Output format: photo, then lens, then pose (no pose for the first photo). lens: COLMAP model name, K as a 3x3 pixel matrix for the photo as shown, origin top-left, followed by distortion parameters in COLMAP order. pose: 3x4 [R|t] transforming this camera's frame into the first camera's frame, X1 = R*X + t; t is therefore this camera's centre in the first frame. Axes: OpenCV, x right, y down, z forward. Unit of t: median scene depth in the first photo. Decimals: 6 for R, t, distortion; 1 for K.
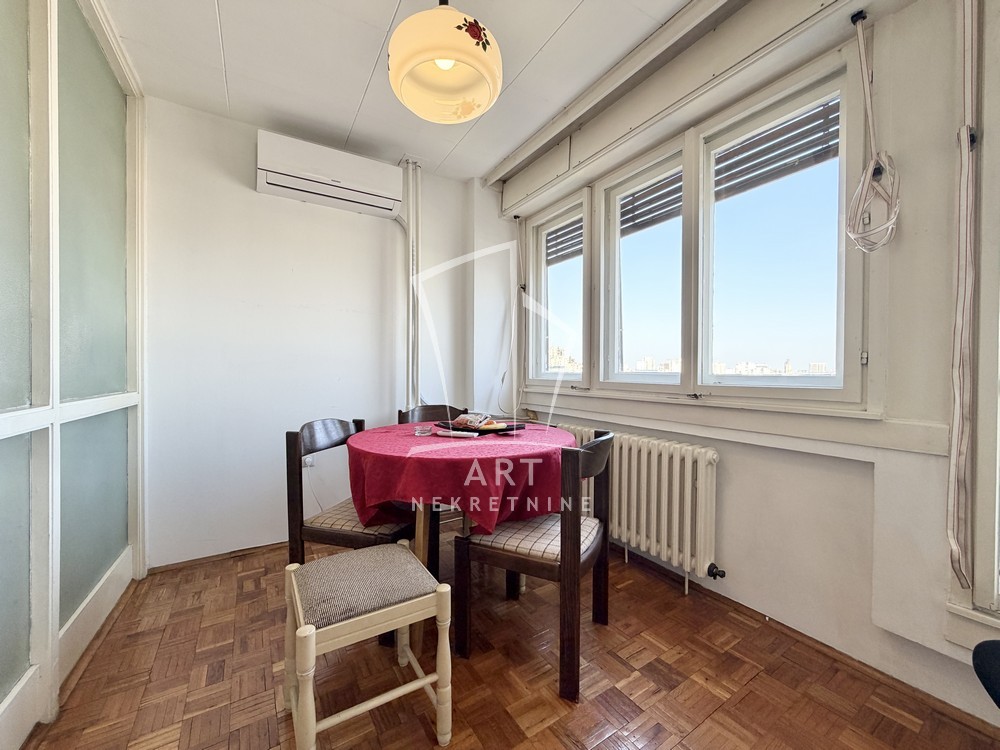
lens RADIAL K [[396.2, 0, 495.0], [0, 396.2, 373.1], [0, 0, 1]] dist [-0.002685, -0.000097]
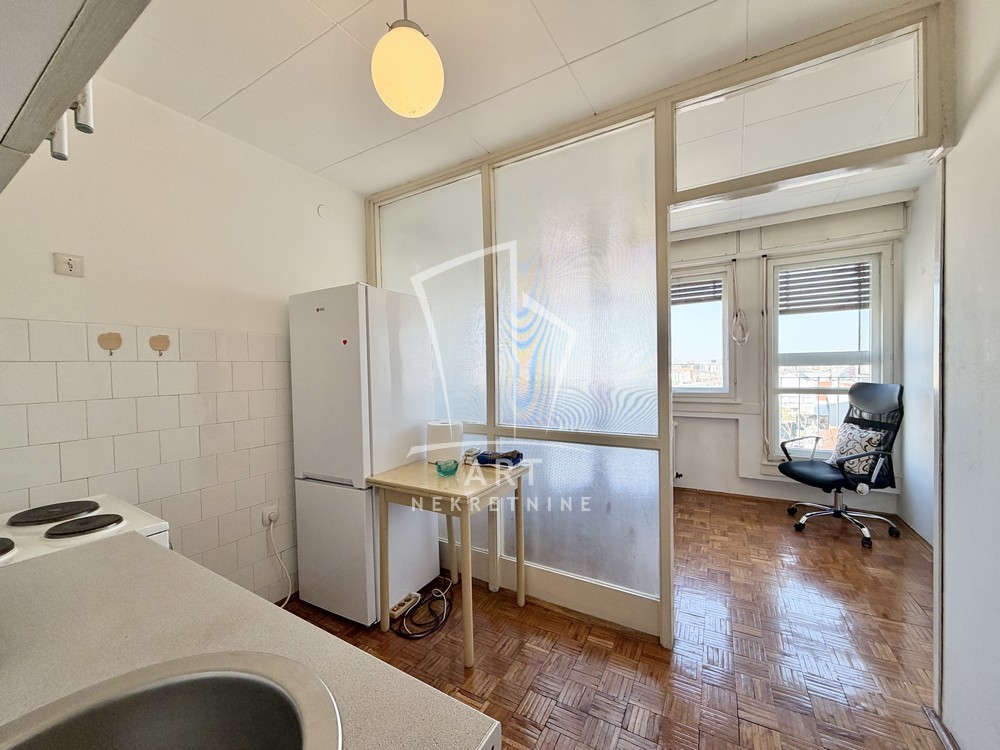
lens RADIAL K [[396.2, 0, 502.0], [0, 396.2, 377.2], [0, 0, 1]] dist [-0.002685, -0.000097]
pose [[0.874874, -0.028982, 0.483483, -1.800660], [0.022592, 0.999564, 0.019037, -0.155500], [-0.483824, -0.005732, 0.875147, -0.615950]]
